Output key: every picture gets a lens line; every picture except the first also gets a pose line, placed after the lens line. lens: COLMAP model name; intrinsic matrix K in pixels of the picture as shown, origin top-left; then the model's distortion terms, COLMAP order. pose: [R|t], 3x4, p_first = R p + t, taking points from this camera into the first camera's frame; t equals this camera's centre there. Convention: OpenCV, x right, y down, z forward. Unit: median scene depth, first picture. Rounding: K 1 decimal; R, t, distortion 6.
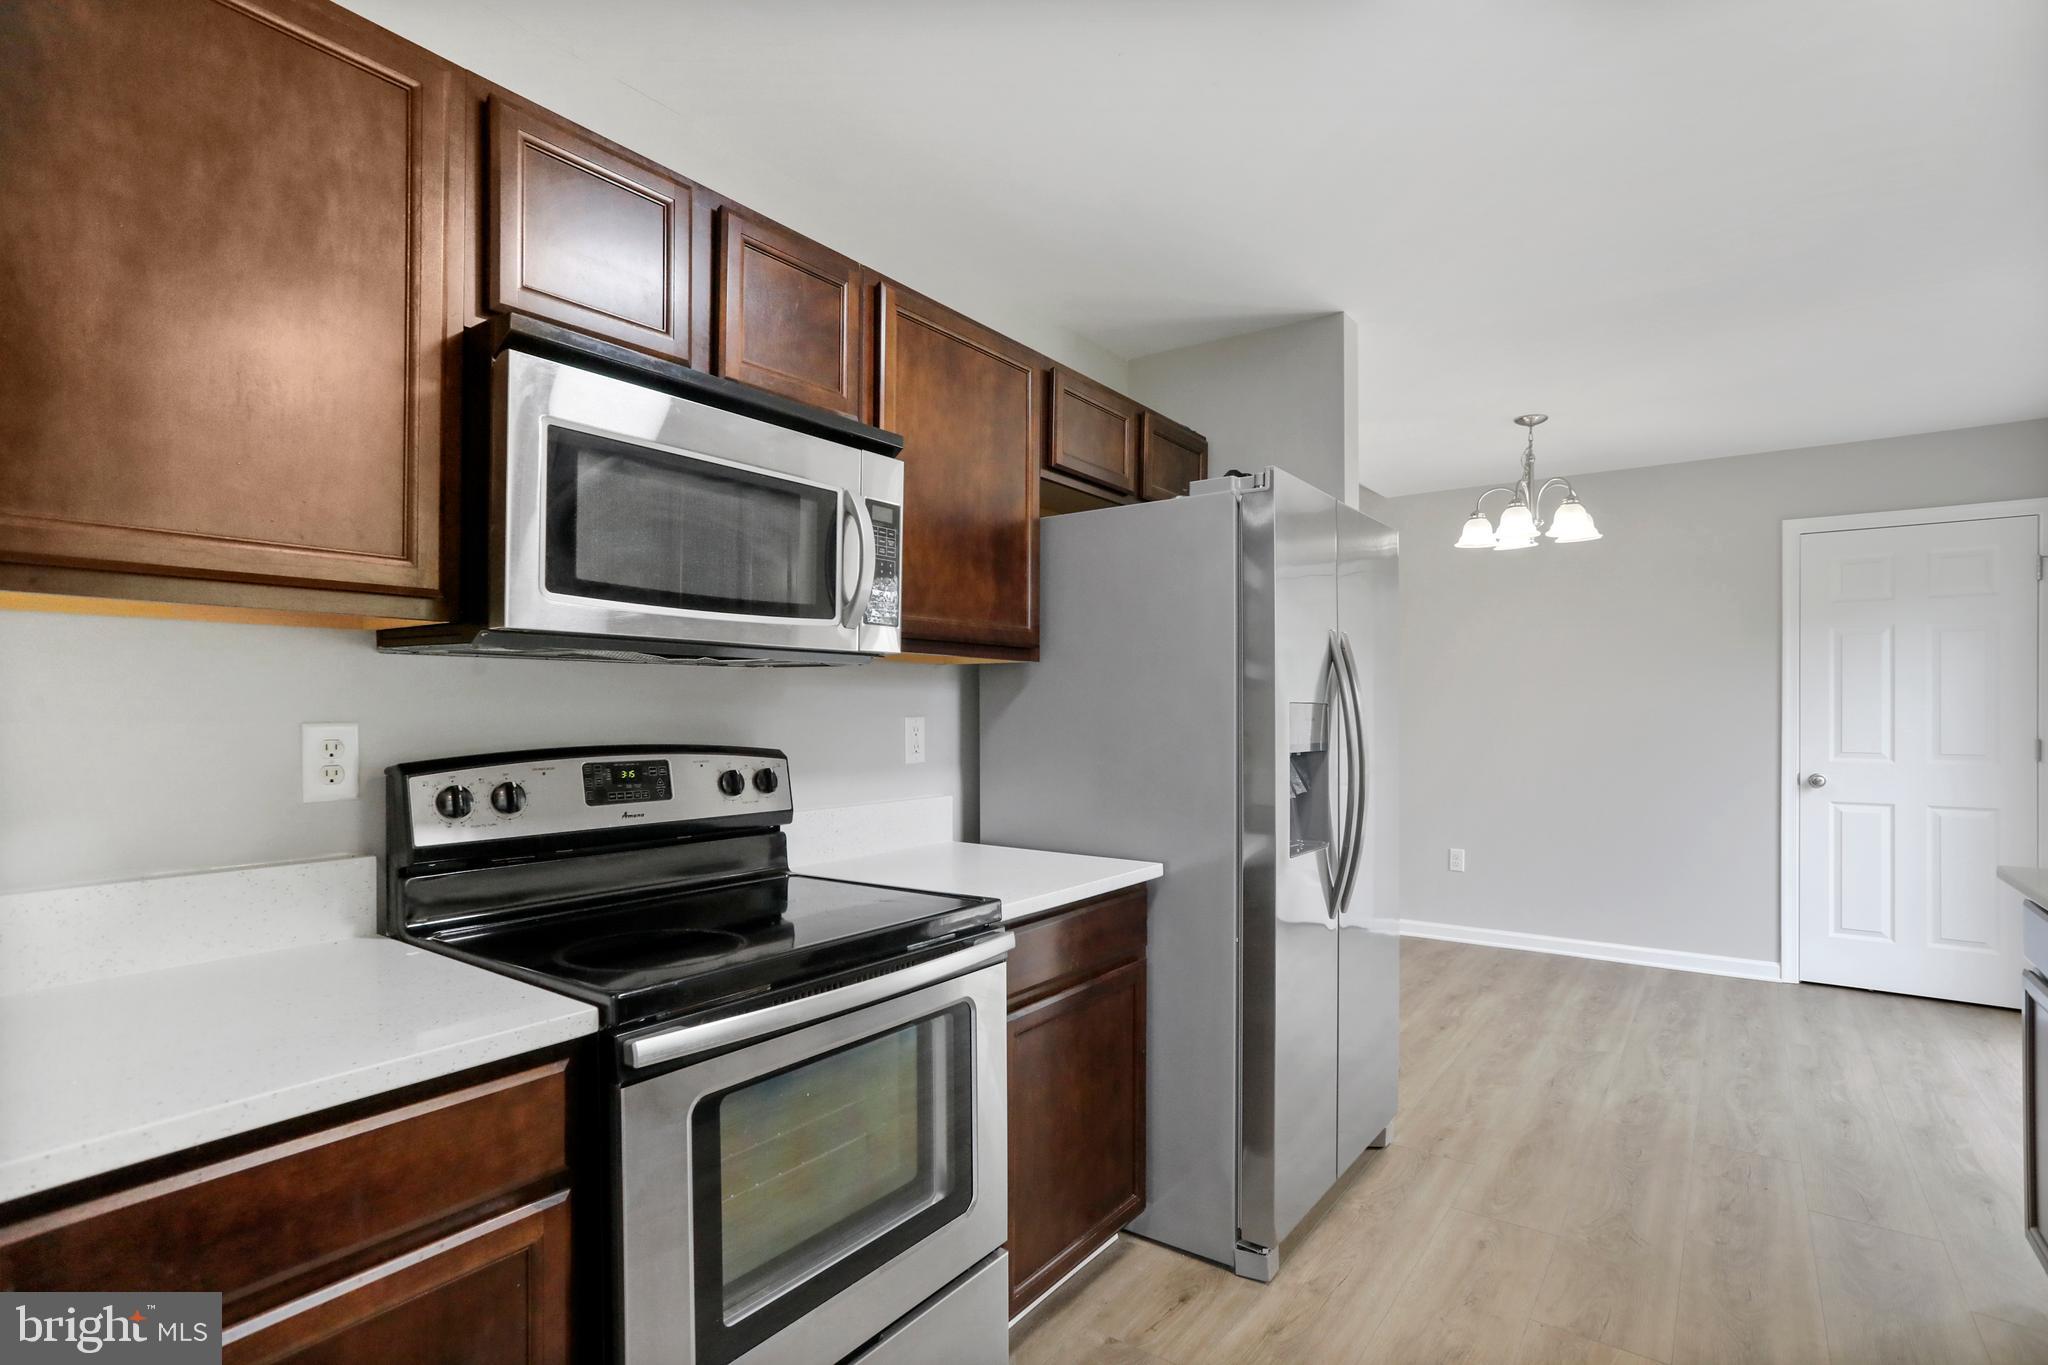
lens RADIAL K [[1009.4, 0, 1004.9], [0, 1009.4, 693.5], [0, 0, 1]] dist [-0.022381, 0.016935]
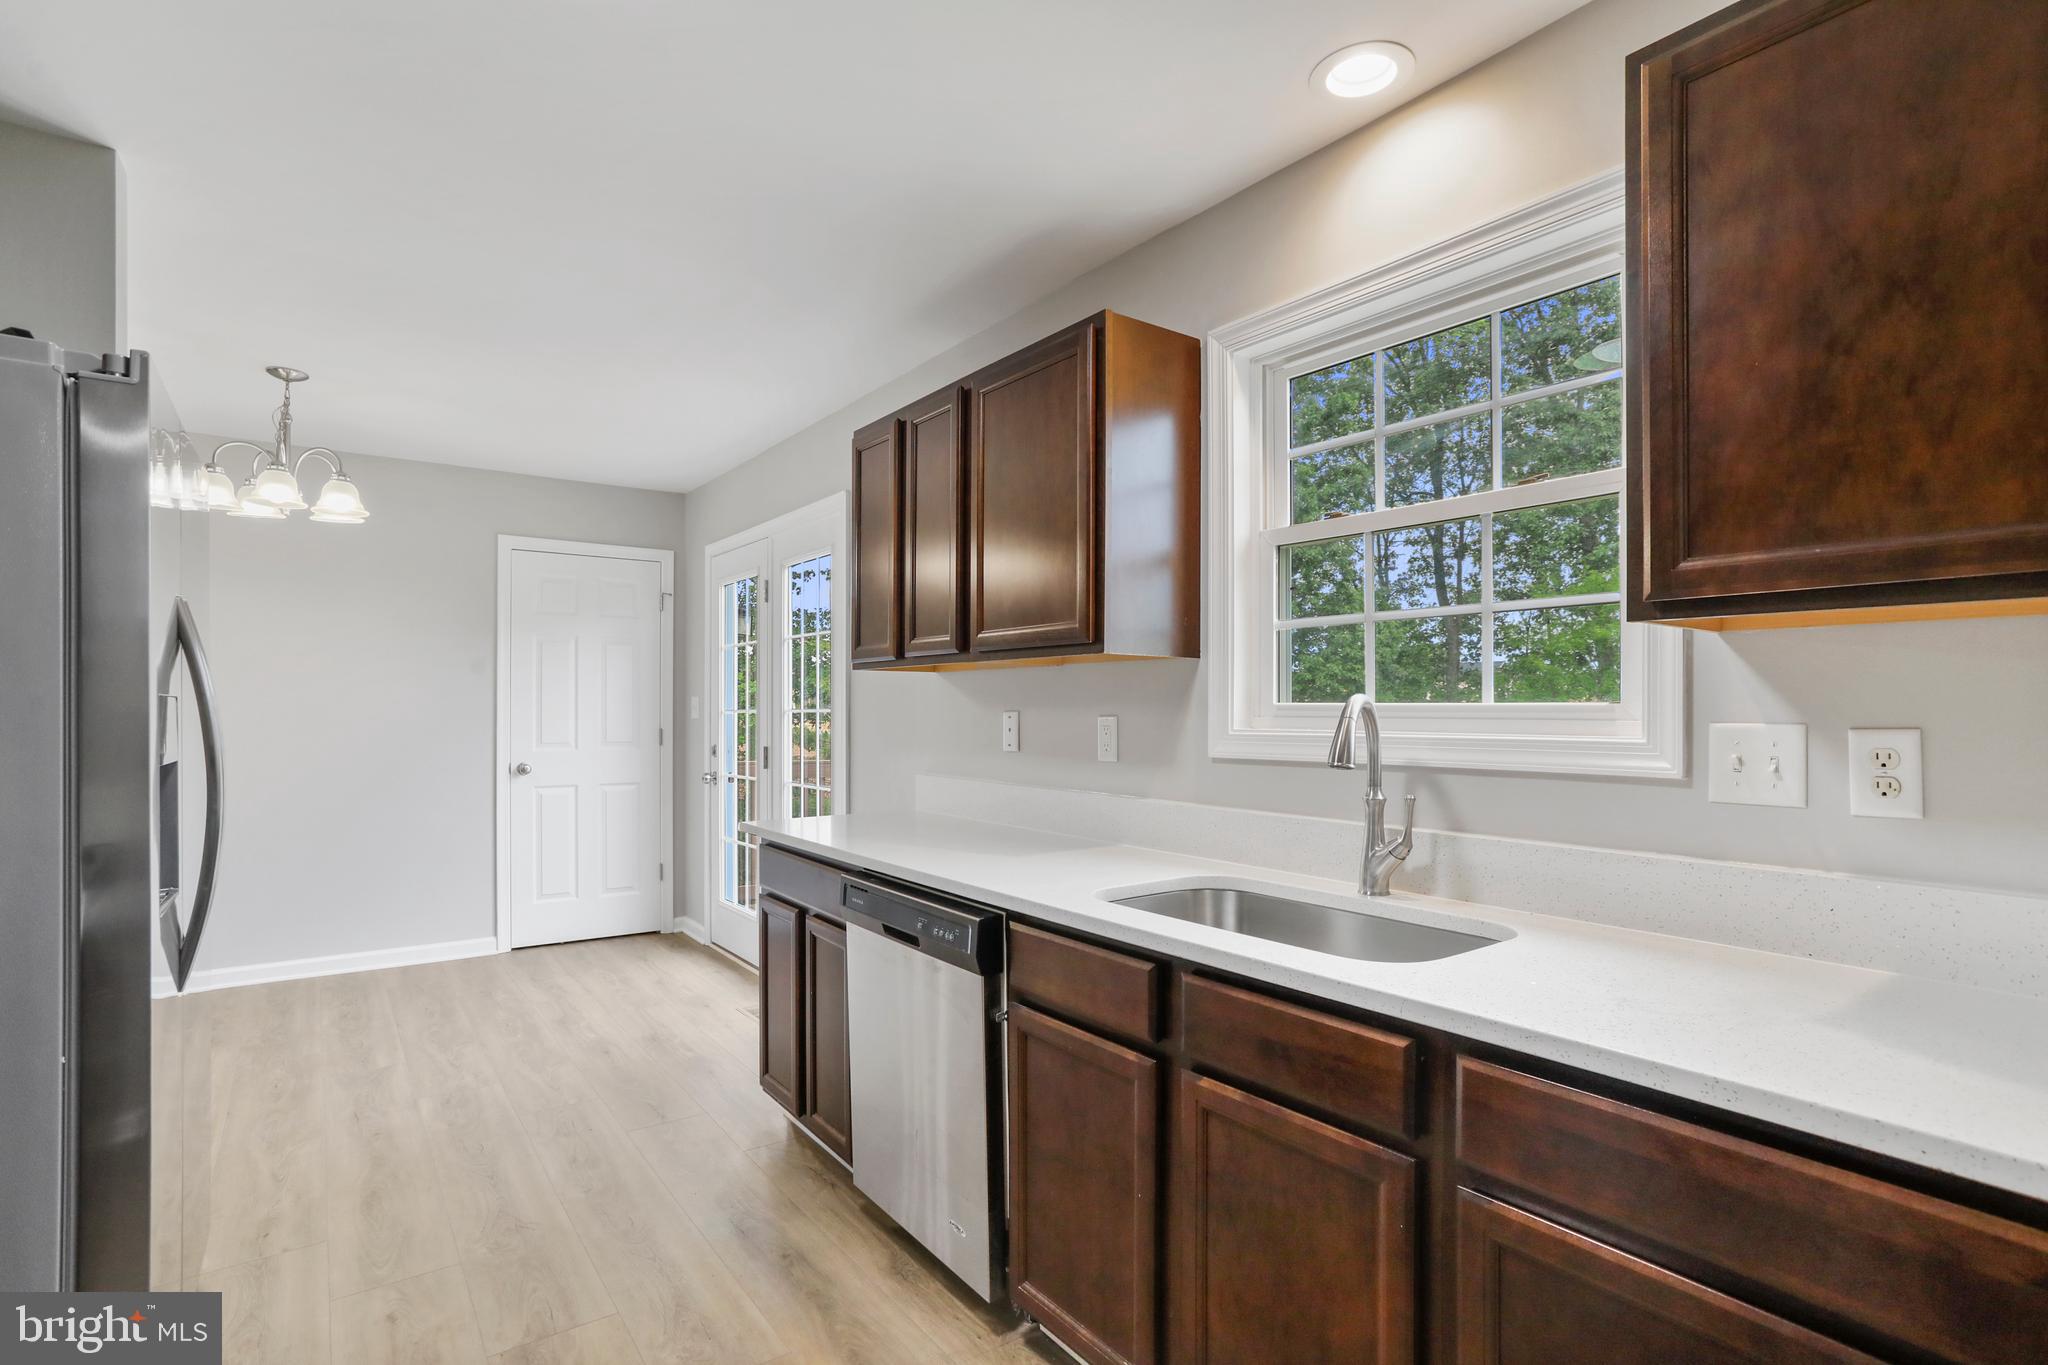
lens RADIAL K [[1009.4, 0, 1029.1], [0, 1009.4, 695.3], [0, 0, 1]] dist [-0.022381, 0.016935]
pose [[0.307121, 0.011530, 0.951601, -0.114670], [-0.017188, 0.999831, -0.006567, 0.001542], [-0.951515, -0.014339, 0.307267, 0.125156]]
